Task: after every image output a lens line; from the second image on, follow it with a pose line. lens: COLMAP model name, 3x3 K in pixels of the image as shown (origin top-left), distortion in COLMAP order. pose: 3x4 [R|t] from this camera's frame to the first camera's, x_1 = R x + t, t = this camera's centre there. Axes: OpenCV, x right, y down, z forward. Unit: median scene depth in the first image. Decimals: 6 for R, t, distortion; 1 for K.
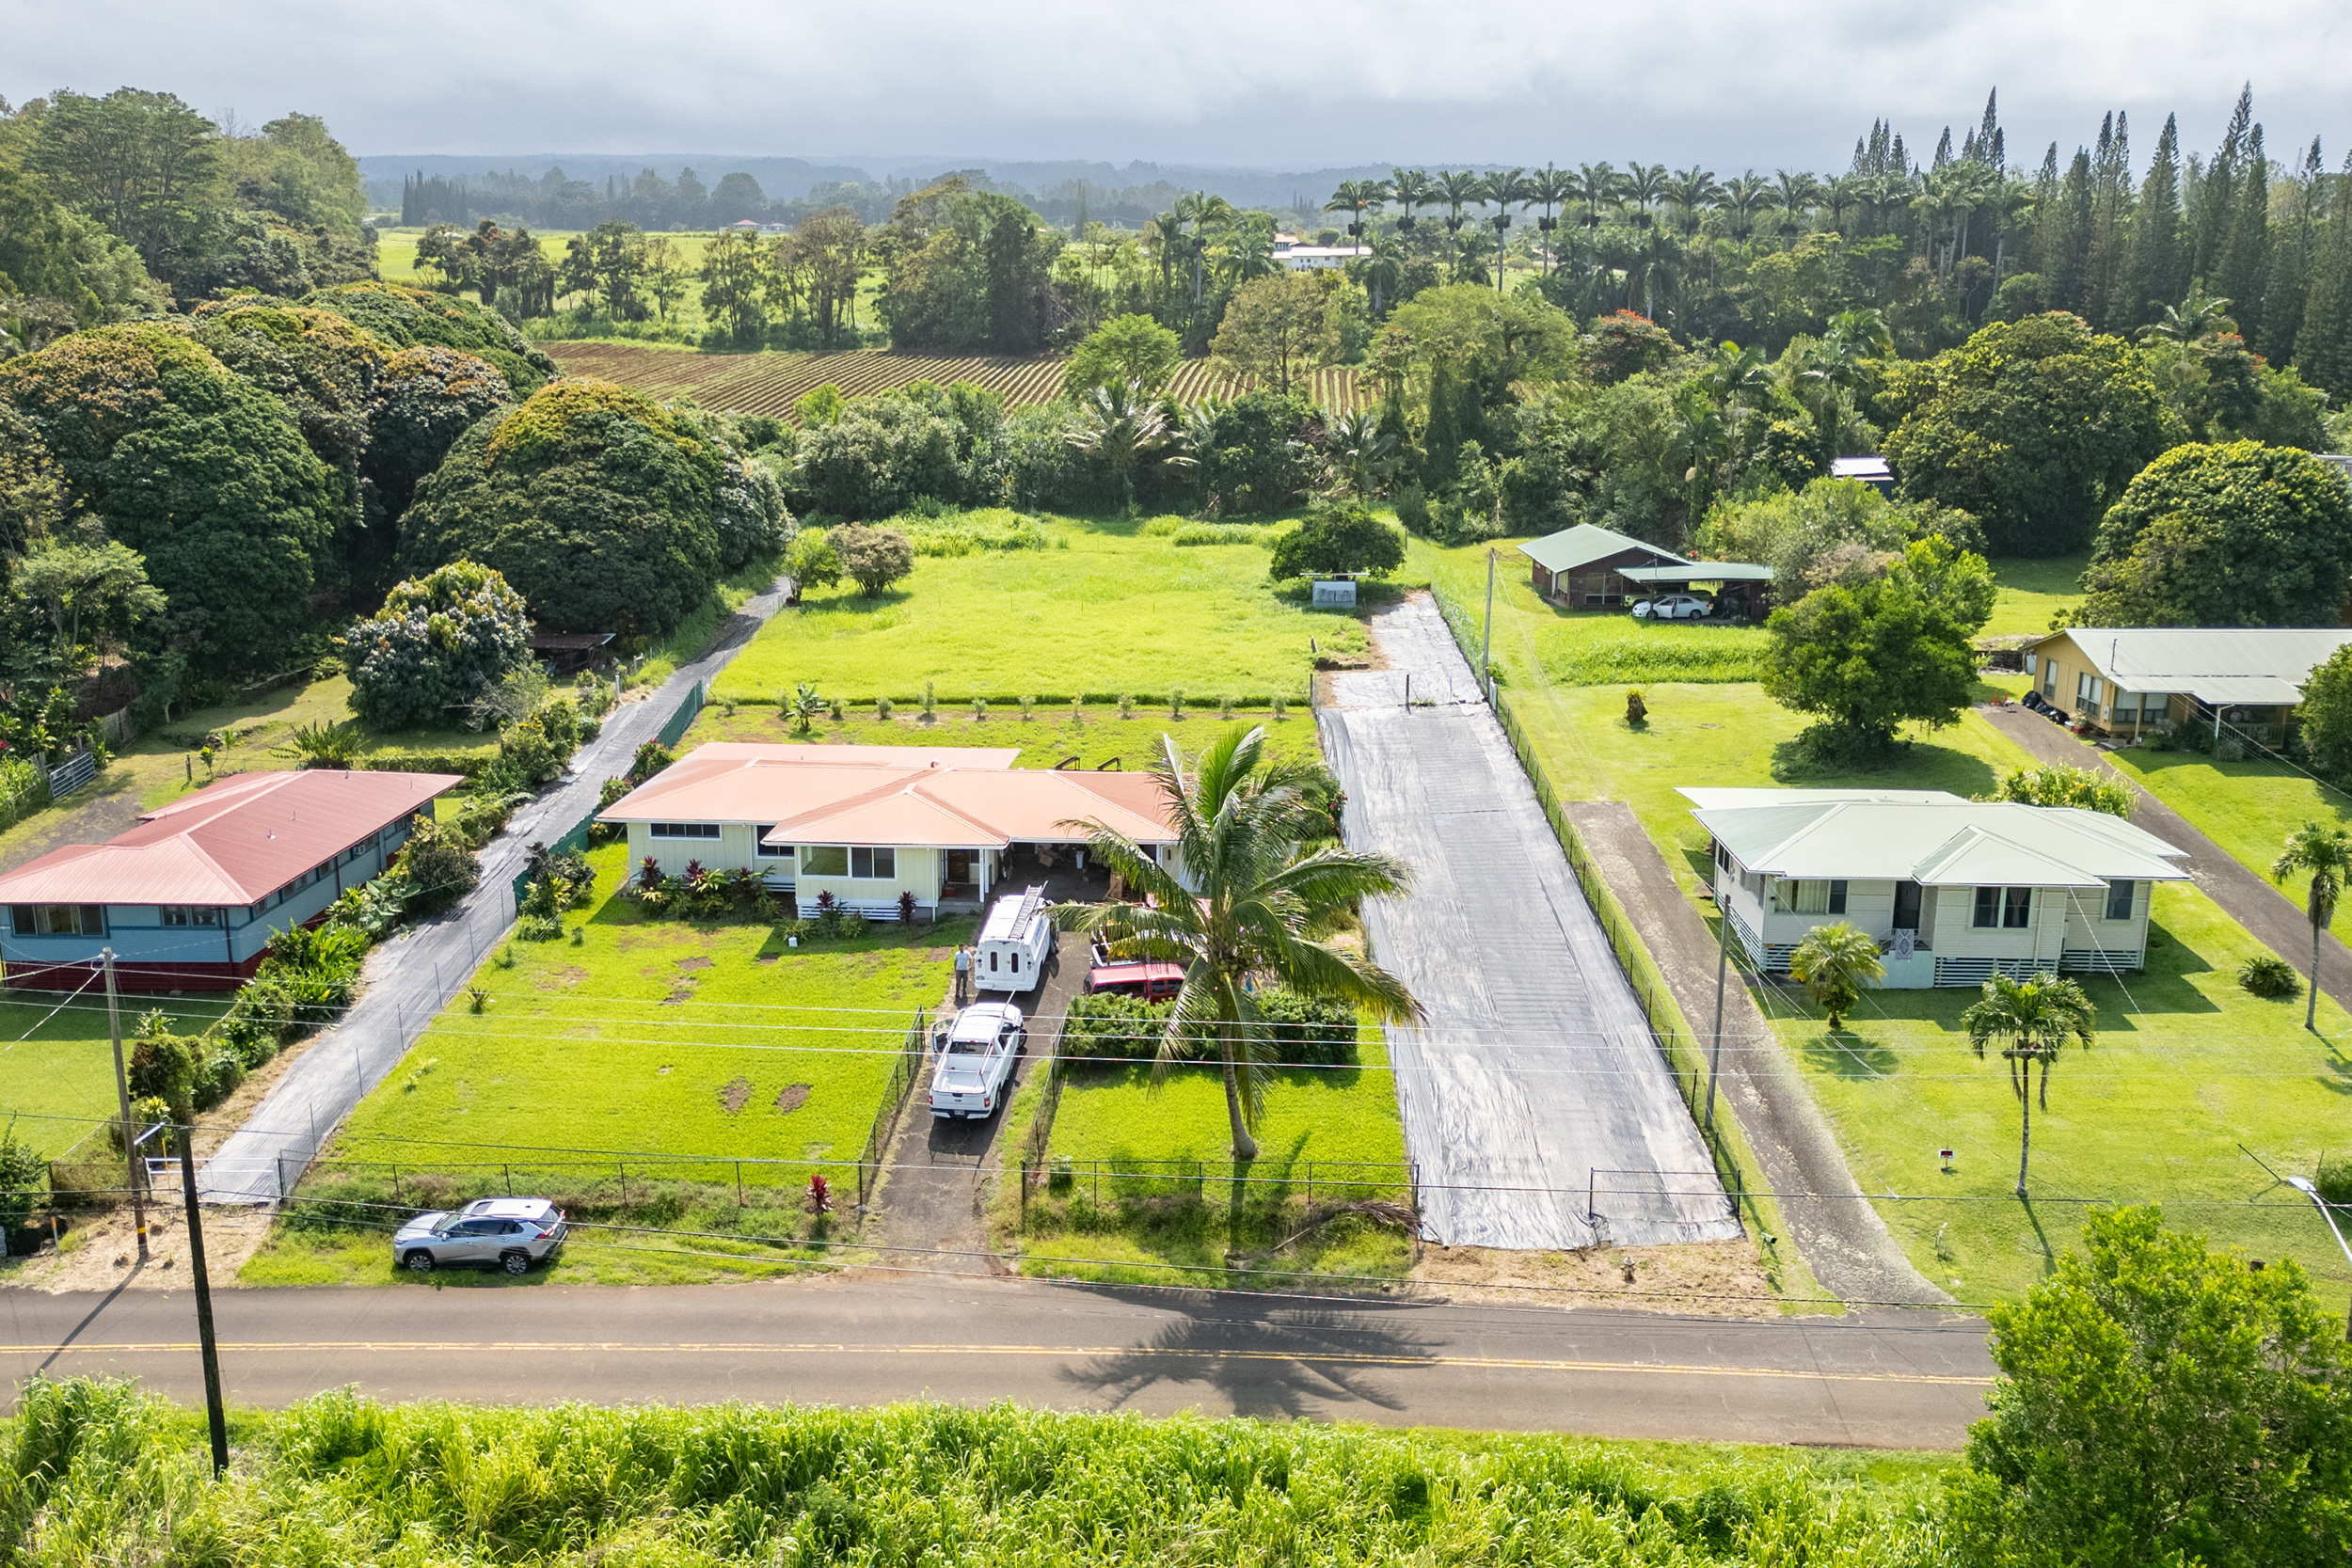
lens RADIAL K [[1911.1, 0, 1185.5], [0, 1911.1, 780.5], [0, 0, 1]] dist [0.036951, -0.038093]
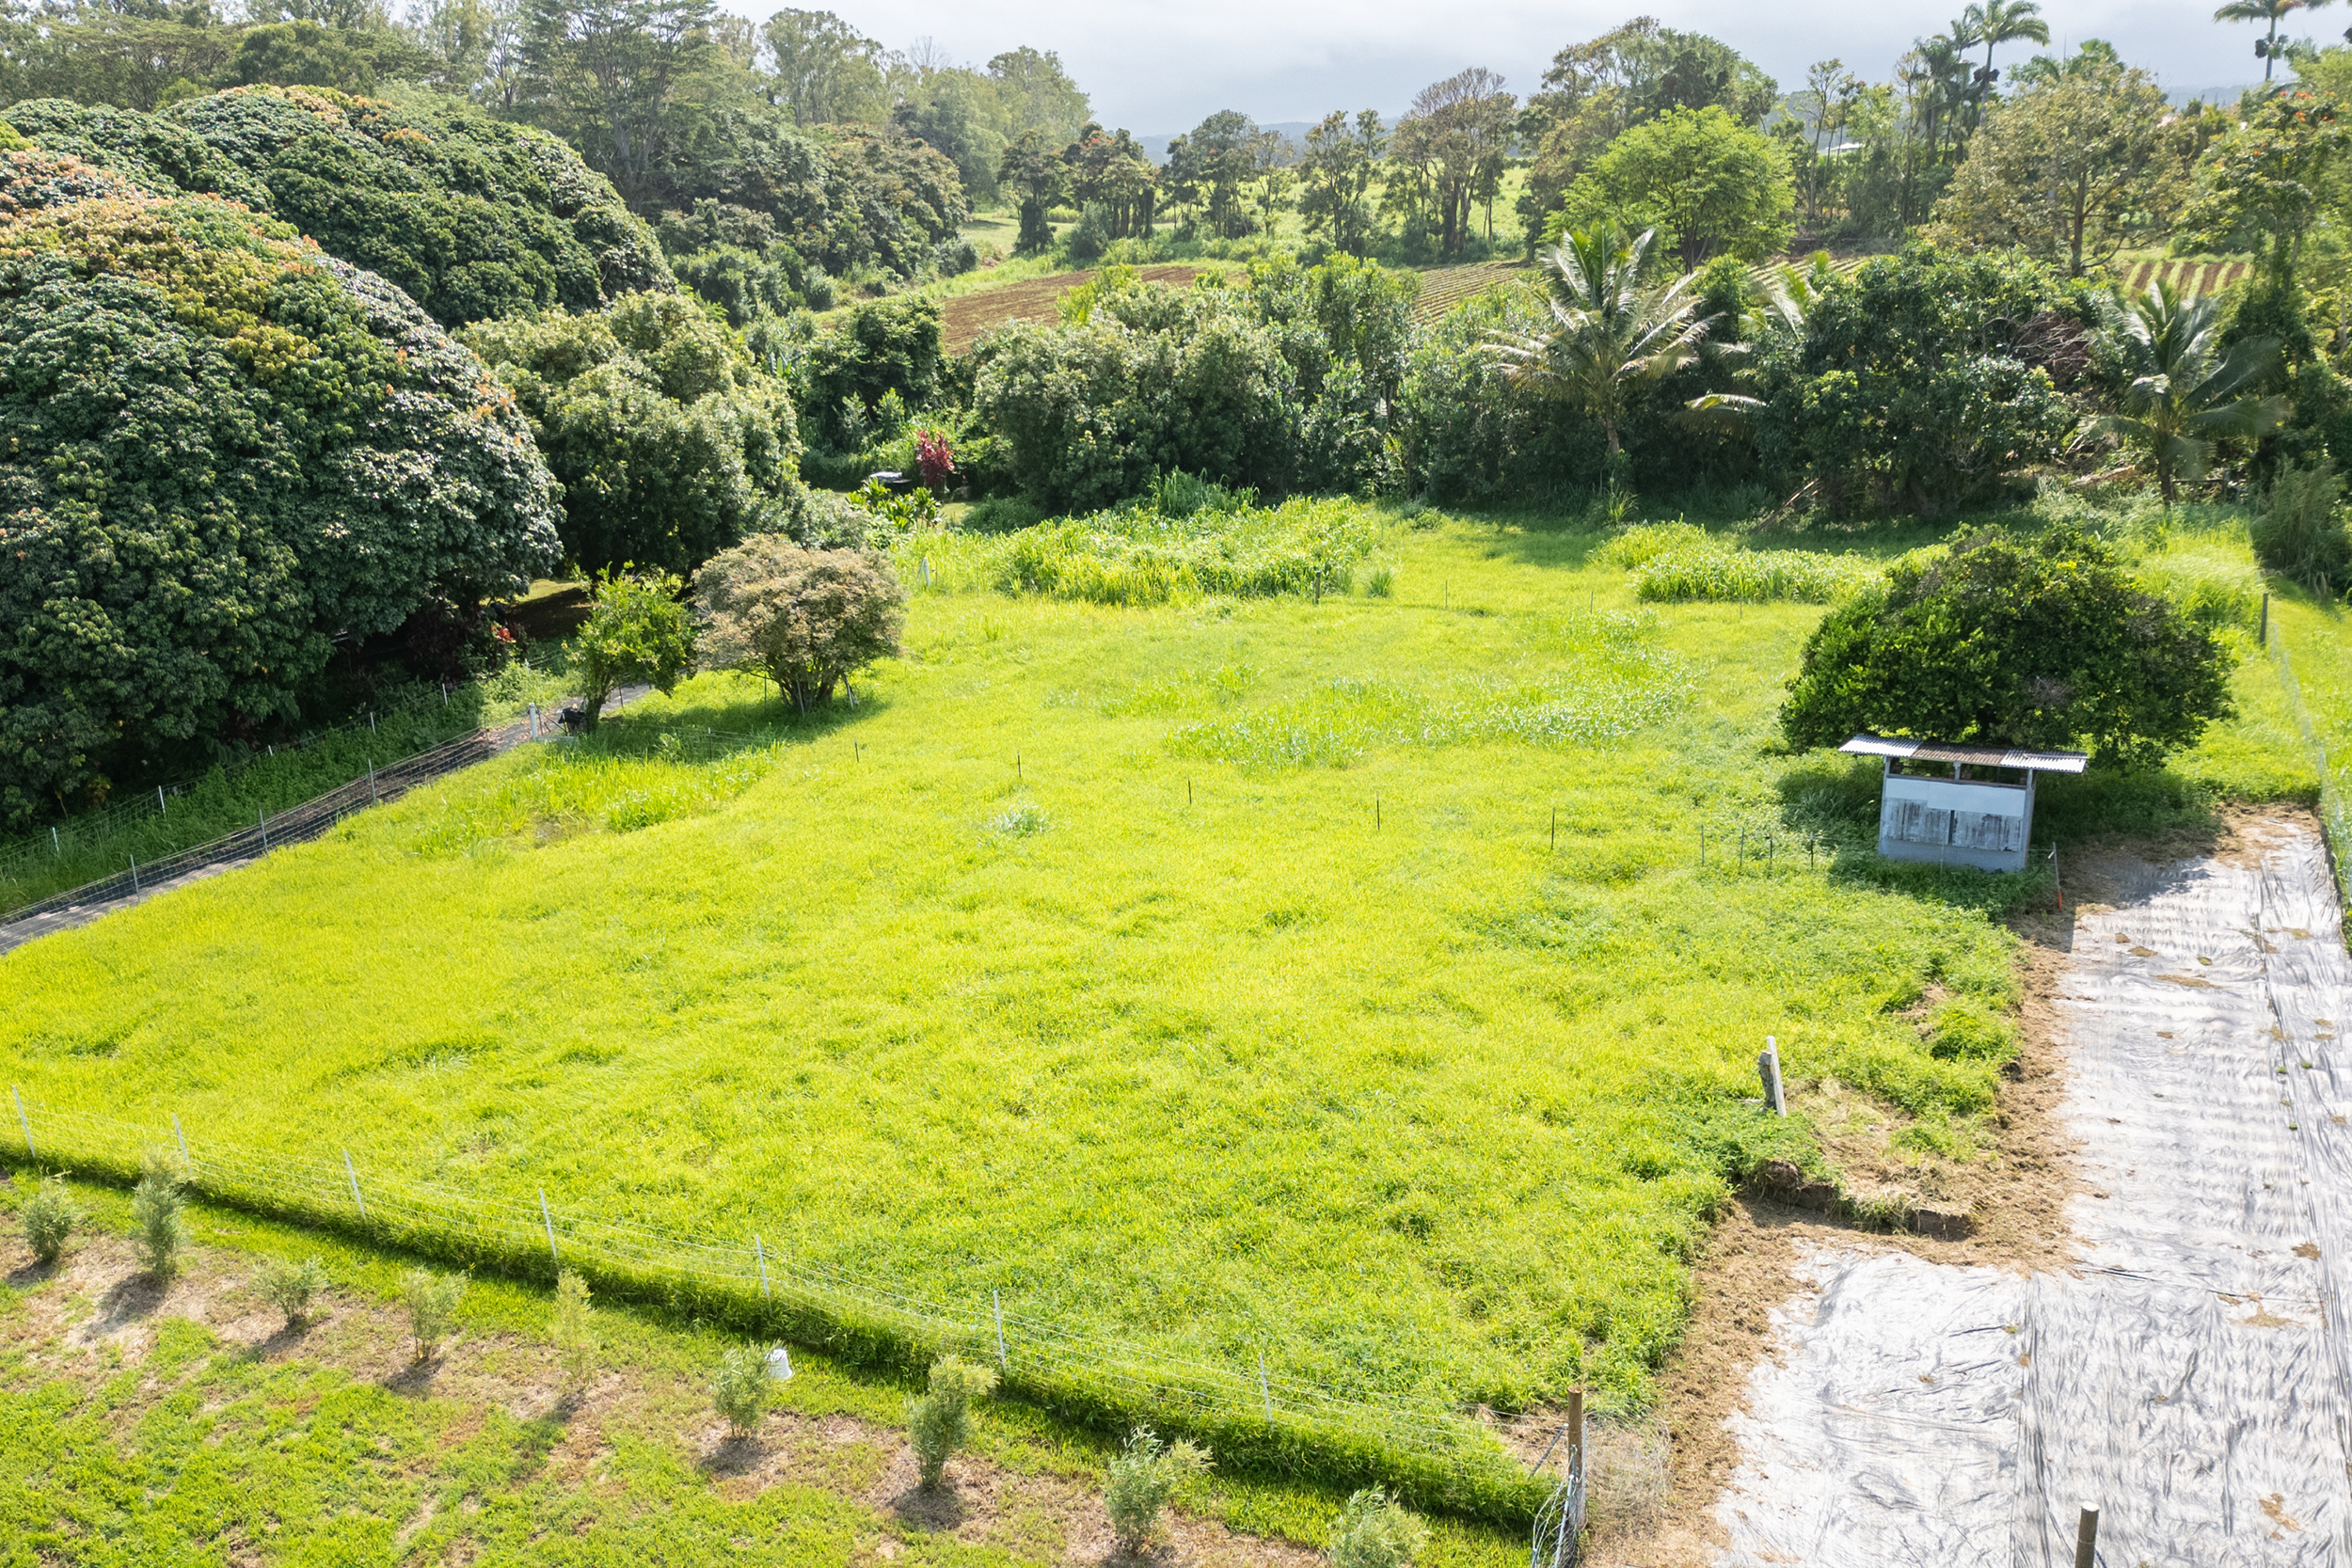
lens RADIAL K [[1911.1, 0, 1179.5], [0, 1911.1, 794.7], [0, 0, 1]] dist [0.036951, -0.038093]
pose [[0.913086, 0.087373, -0.398296, 0.069030], [-0.076382, 0.996133, 0.043413, -0.083788], [0.400549, -0.009217, 0.916229, 0.526588]]
